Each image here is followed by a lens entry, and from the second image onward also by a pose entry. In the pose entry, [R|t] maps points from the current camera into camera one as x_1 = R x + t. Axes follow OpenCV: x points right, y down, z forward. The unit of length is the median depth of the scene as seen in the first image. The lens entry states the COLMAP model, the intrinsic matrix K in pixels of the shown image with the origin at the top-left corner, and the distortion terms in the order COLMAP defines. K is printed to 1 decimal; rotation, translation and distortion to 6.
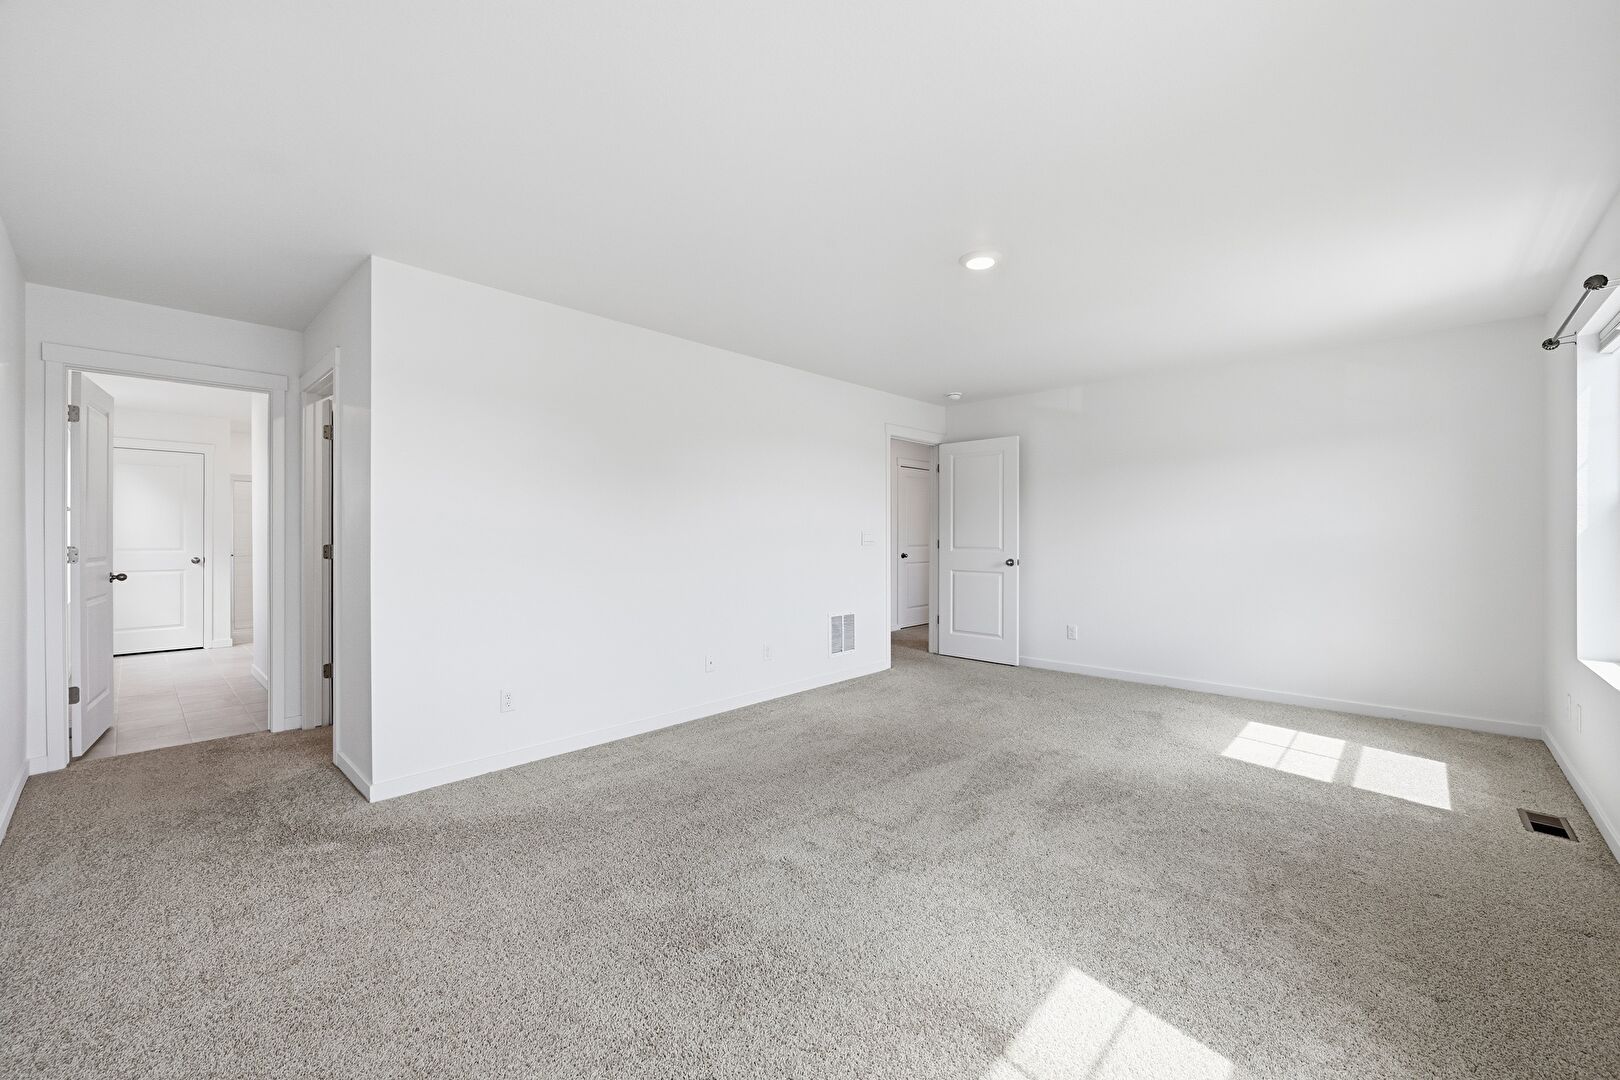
lens RADIAL K [[633.1, 0, 810.0], [0, 633.1, 540.0], [0, 0, 1]] dist [-0.000196, 0.000060]
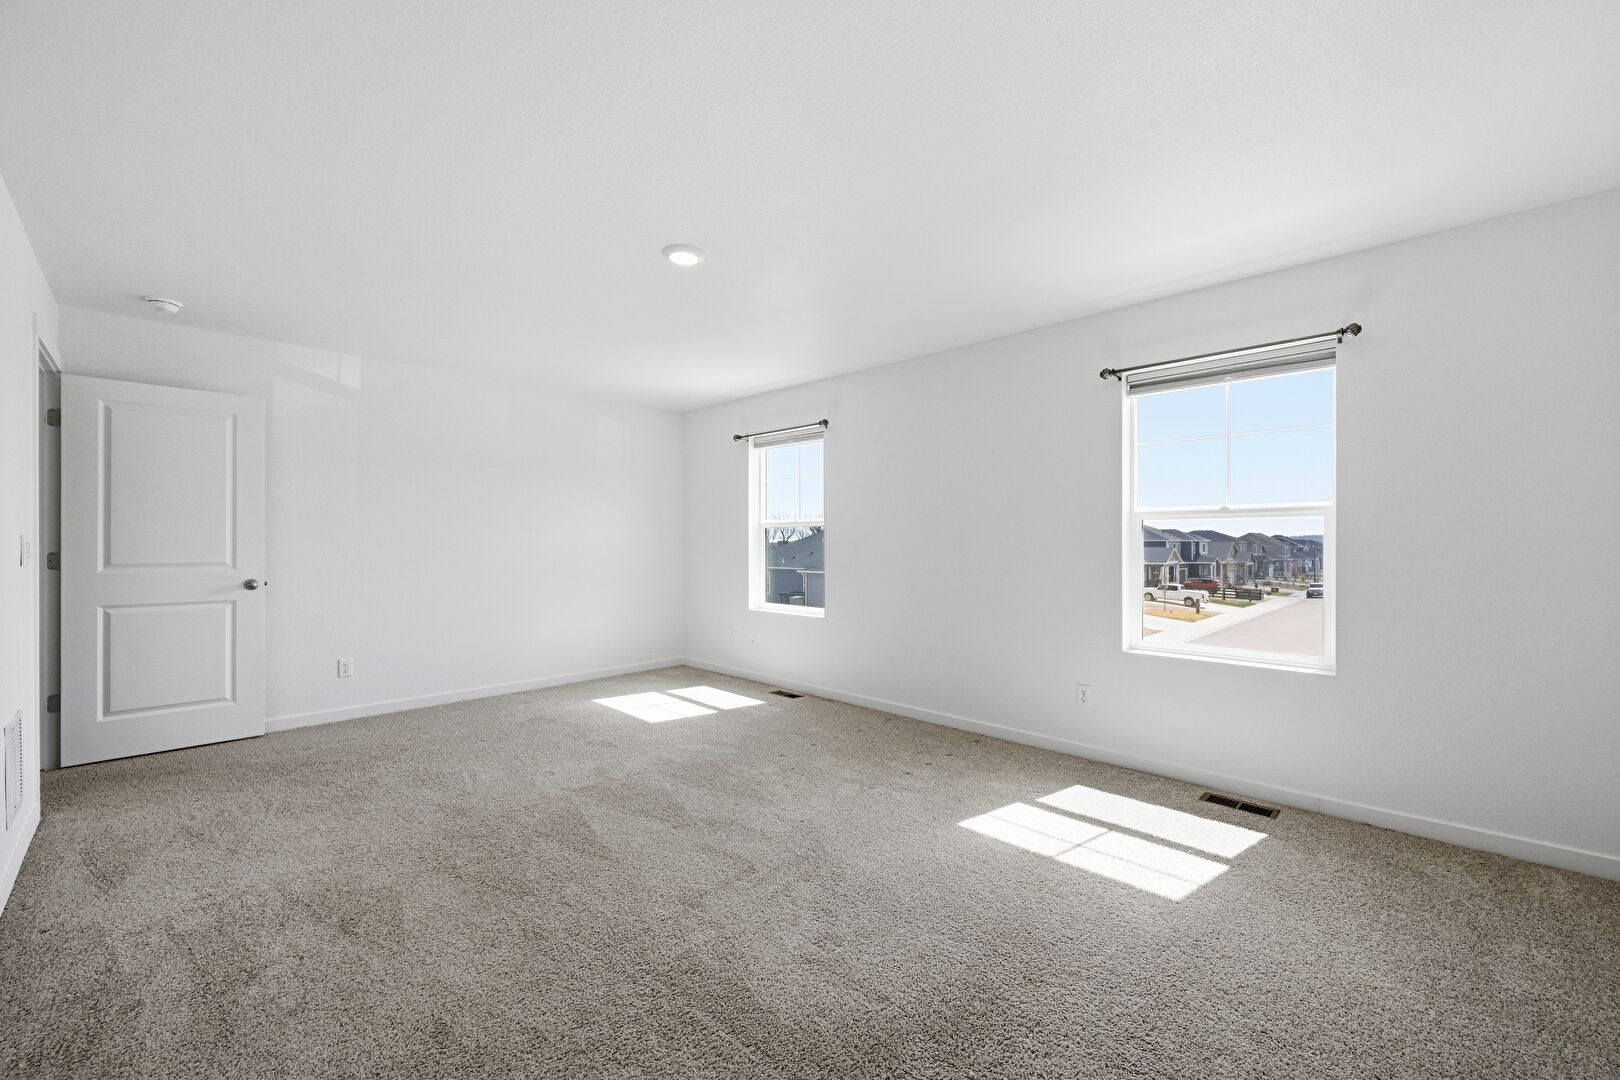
lens RADIAL K [[640.3, 0, 810.0], [0, 640.3, 540.0], [0, 0, 1]] dist [-0.001746, 0.000136]
pose [[0.023089, 0.003958, 0.999726, -0.512751], [0.009147, 0.999949, -0.004170, -0.004785], [-0.999692, 0.009240, 0.023051, 0.585096]]
